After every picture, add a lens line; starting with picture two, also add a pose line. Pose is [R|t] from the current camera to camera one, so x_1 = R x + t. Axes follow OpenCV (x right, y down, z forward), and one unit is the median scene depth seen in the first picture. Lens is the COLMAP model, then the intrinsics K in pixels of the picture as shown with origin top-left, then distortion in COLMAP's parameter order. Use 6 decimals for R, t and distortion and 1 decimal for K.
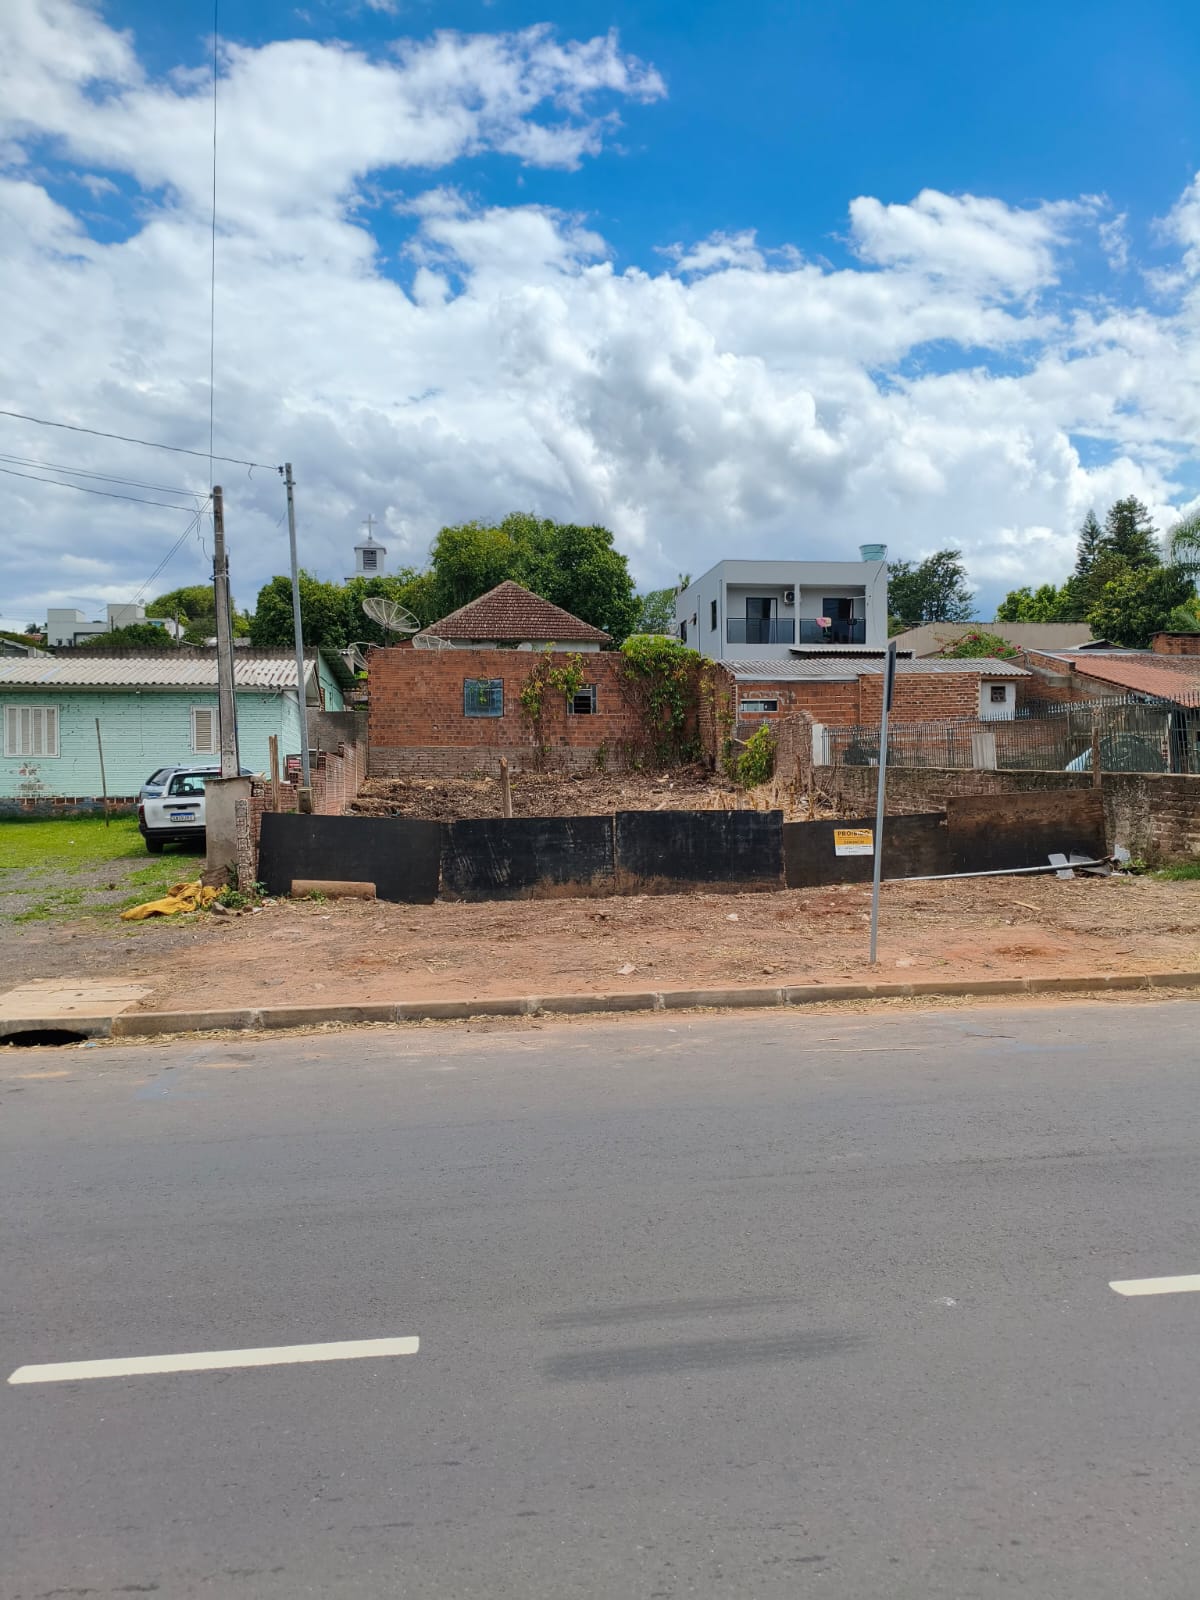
lens RADIAL K [[1216.2, 0, 600.0], [0, 1216.2, 800.0], [0, 0, 1]] dist [0.137241, -0.169724]
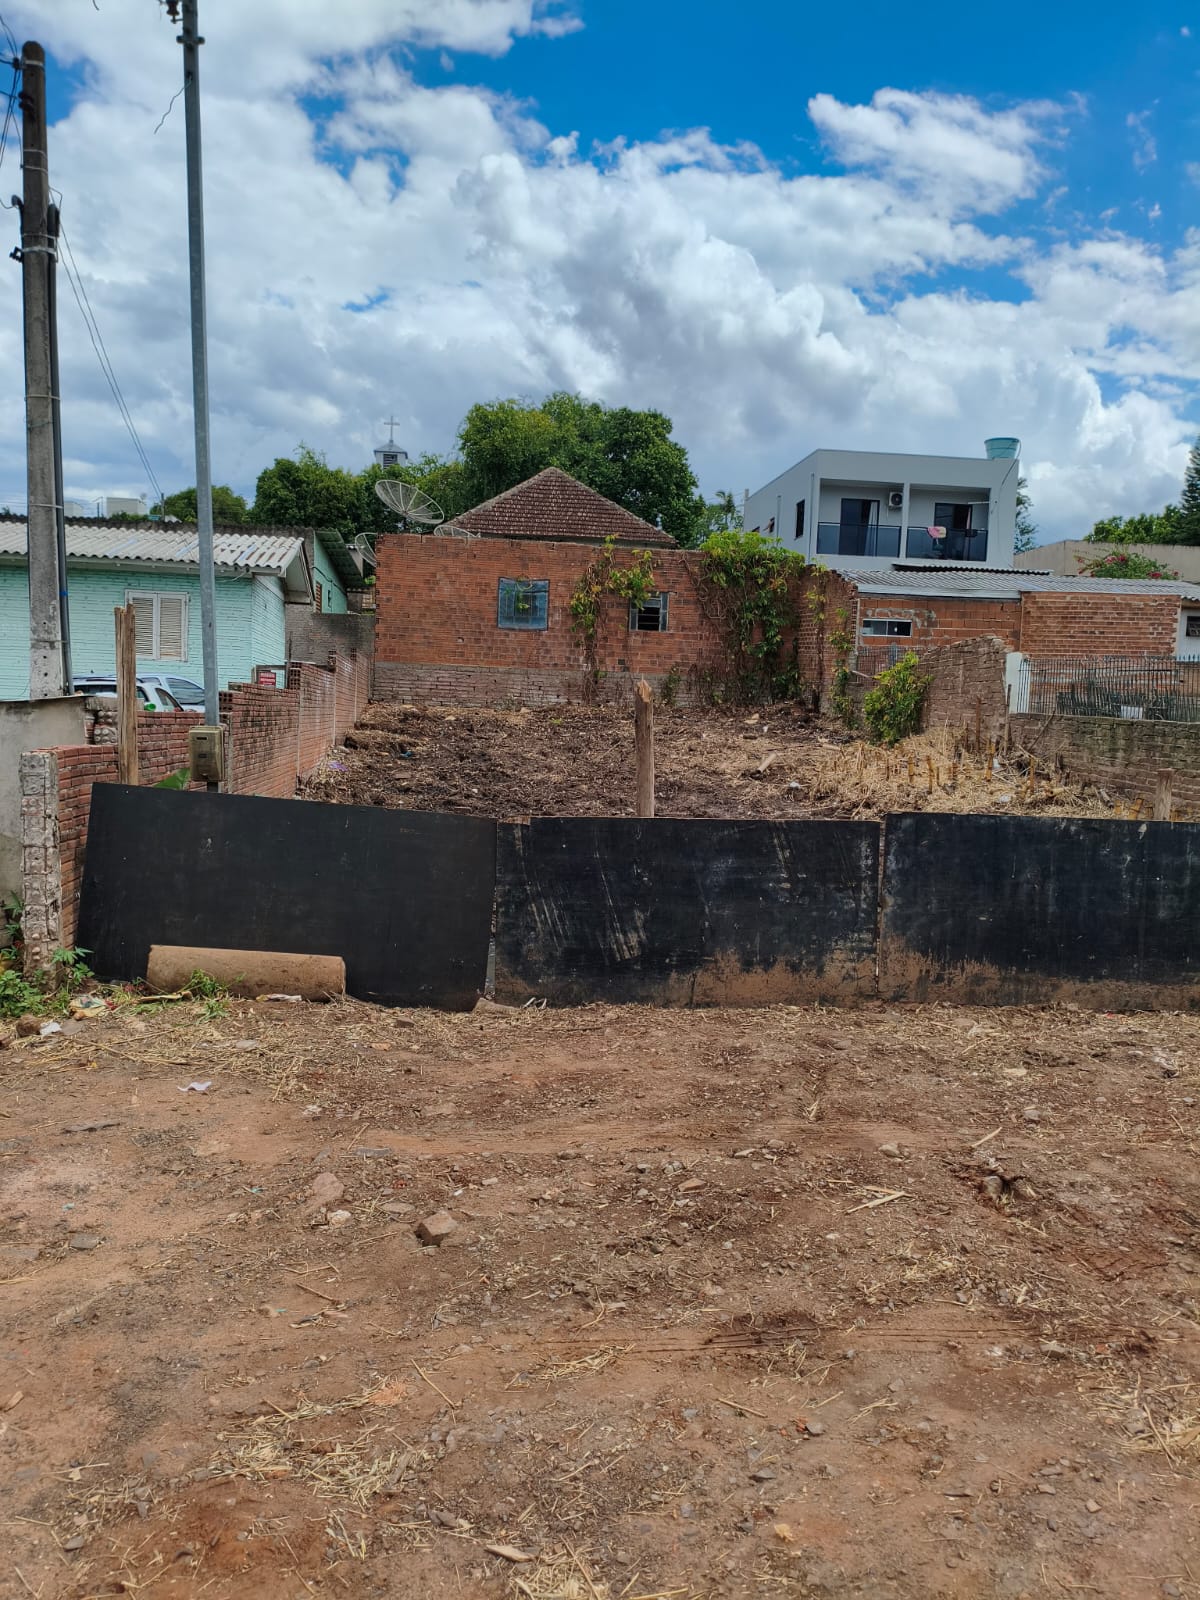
lens RADIAL K [[1211.3, 0, 573.8], [0, 1211.3, 818.8], [0, 0, 1]] dist [0.127465, -0.290607]
pose [[0.998542, 0.046112, -0.028050, -0.035212], [-0.043920, 0.996269, 0.074286, -0.006612], [0.031371, -0.072946, 0.996842, 0.218527]]
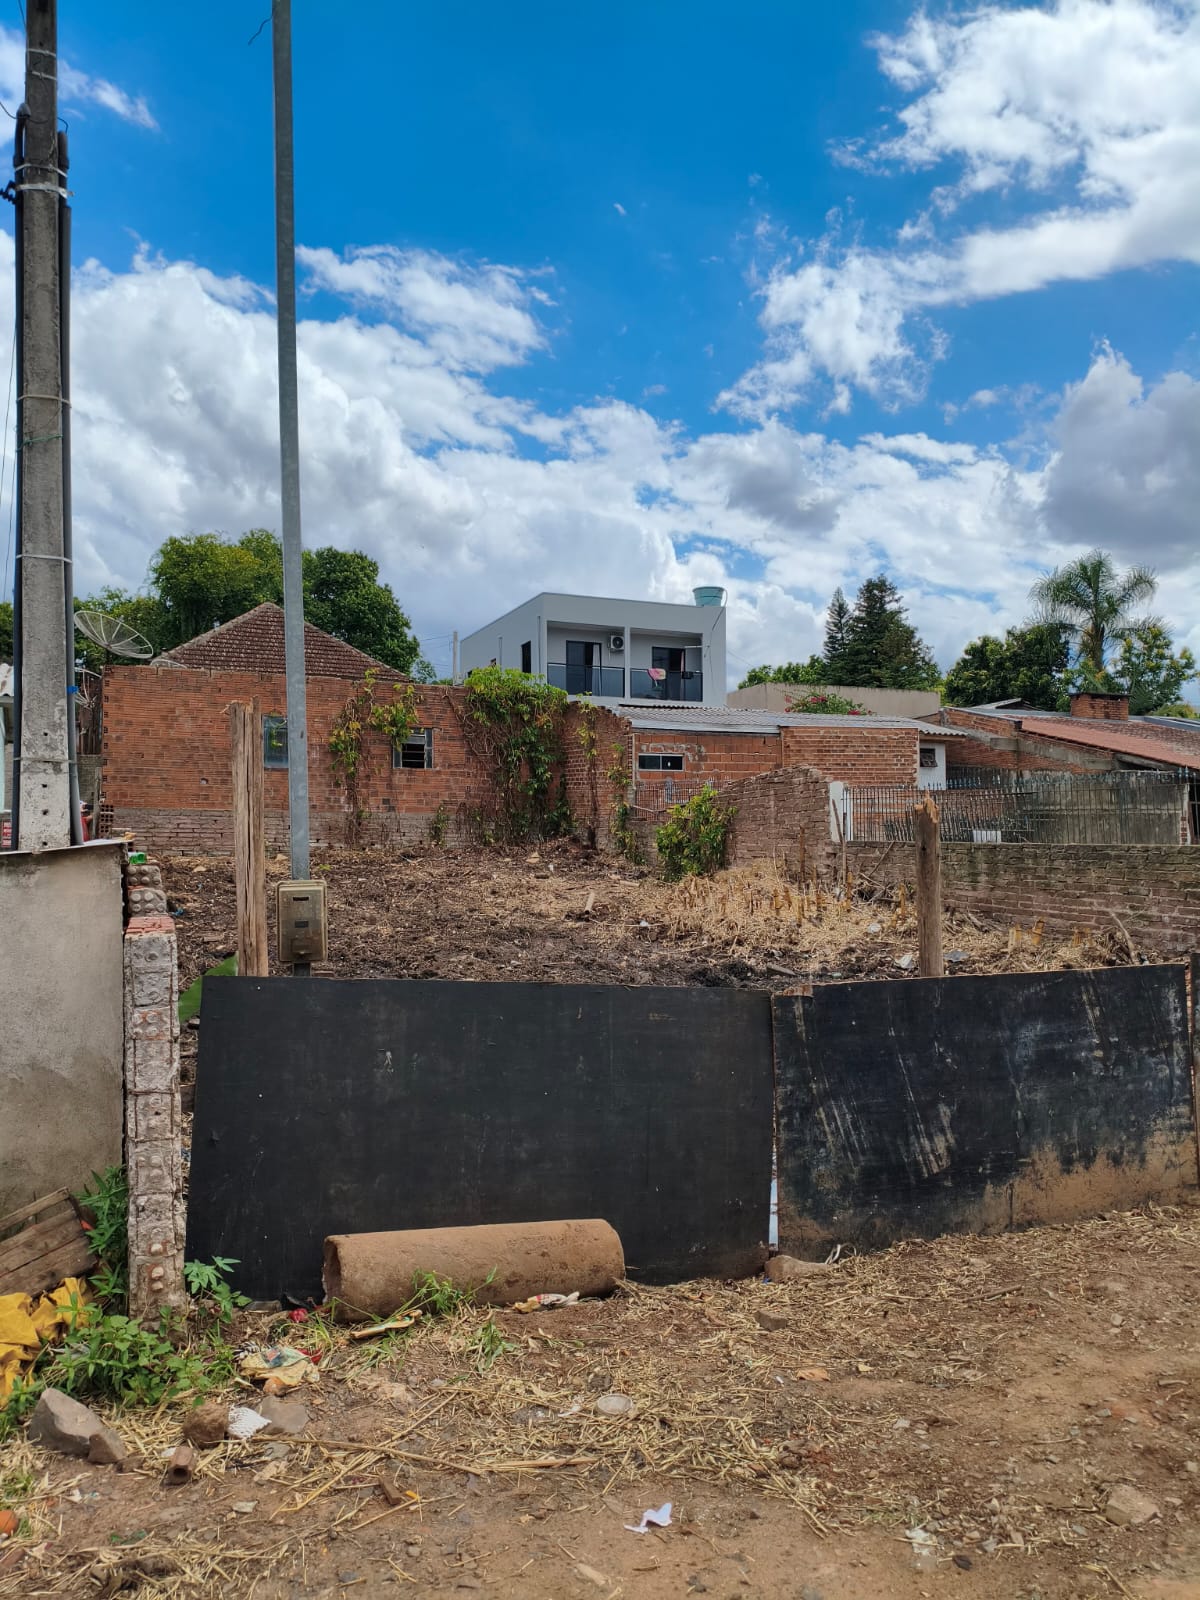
lens RADIAL K [[1211.3, 0, 573.8], [0, 1211.3, 818.8], [0, 0, 1]] dist [0.127465, -0.290607]
pose [[0.969515, 0.015445, 0.244544, -0.100566], [-0.003418, 0.998767, -0.049533, -0.004618], [-0.245007, 0.047187, 0.968372, 0.273847]]
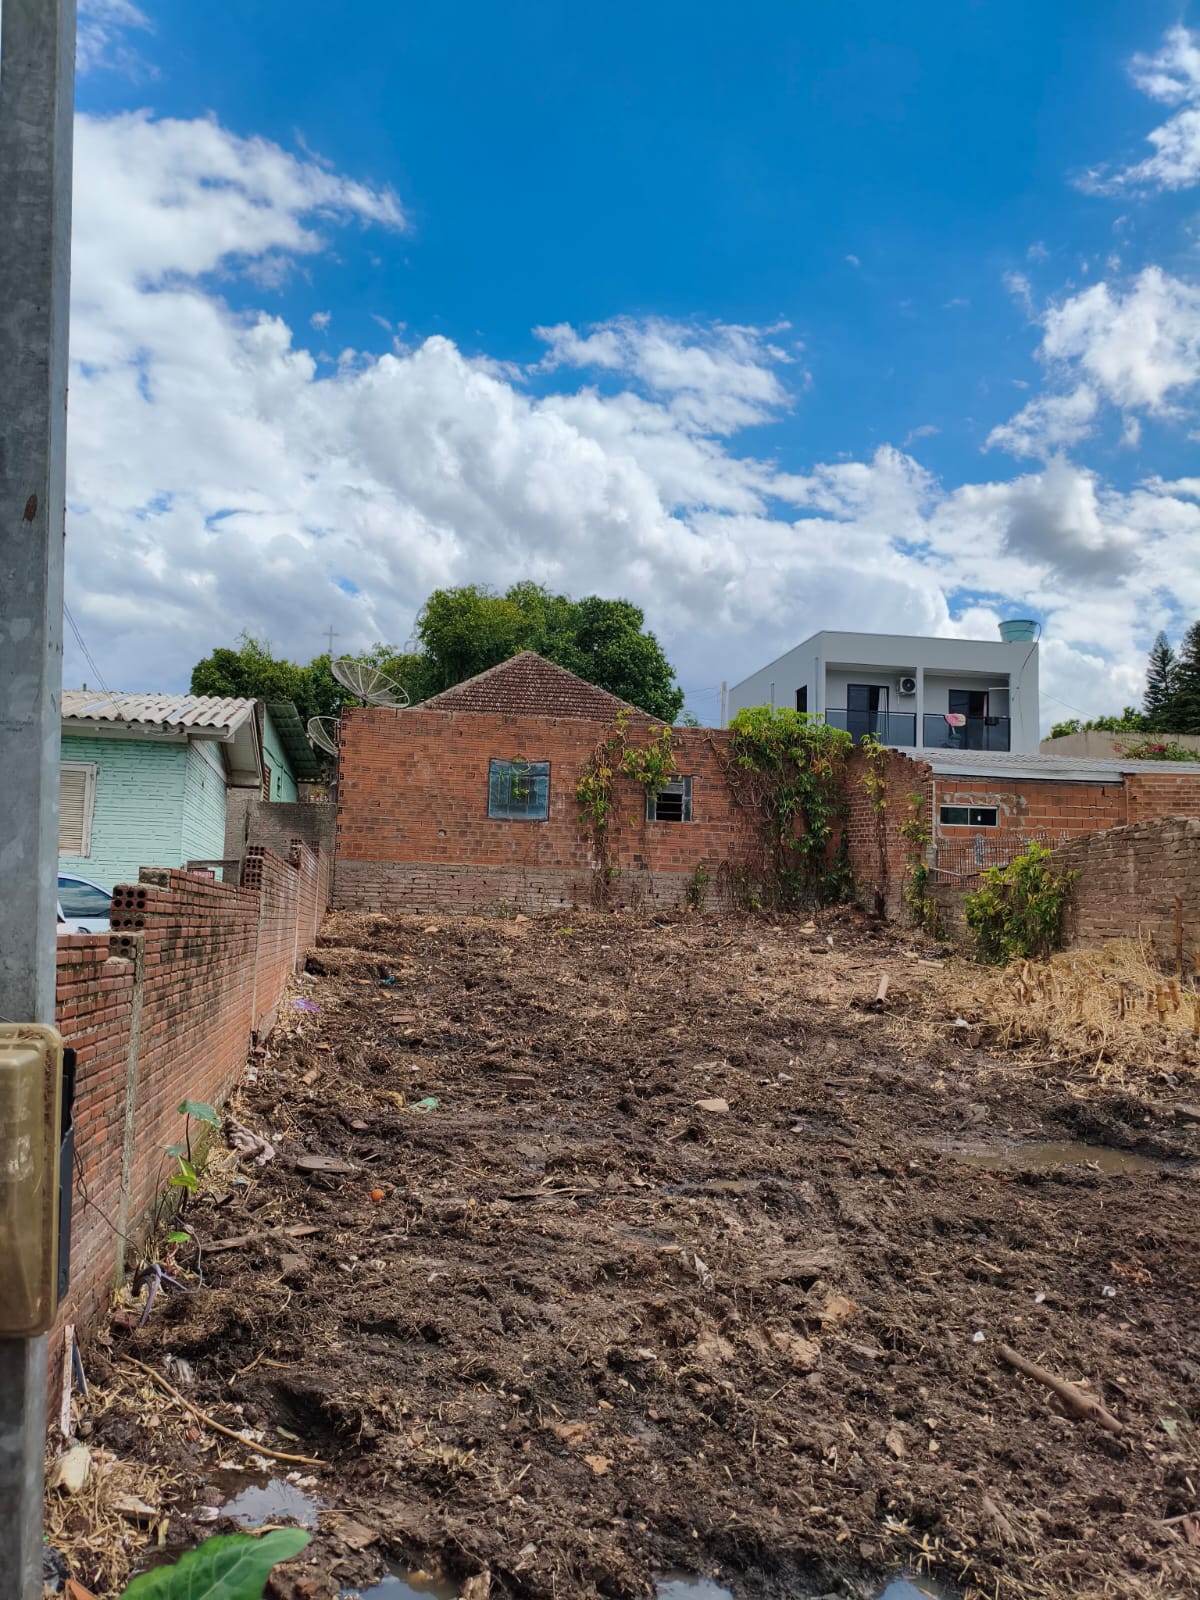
lens RADIAL K [[1211.3, 0, 573.8], [0, 1211.3, 818.8], [0, 0, 1]] dist [0.127465, -0.290607]
pose [[0.999048, 0.036769, 0.023464, -0.081213], [-0.034297, 0.994573, -0.098226, -0.007349], [-0.026949, 0.097328, 0.994887, 0.368199]]
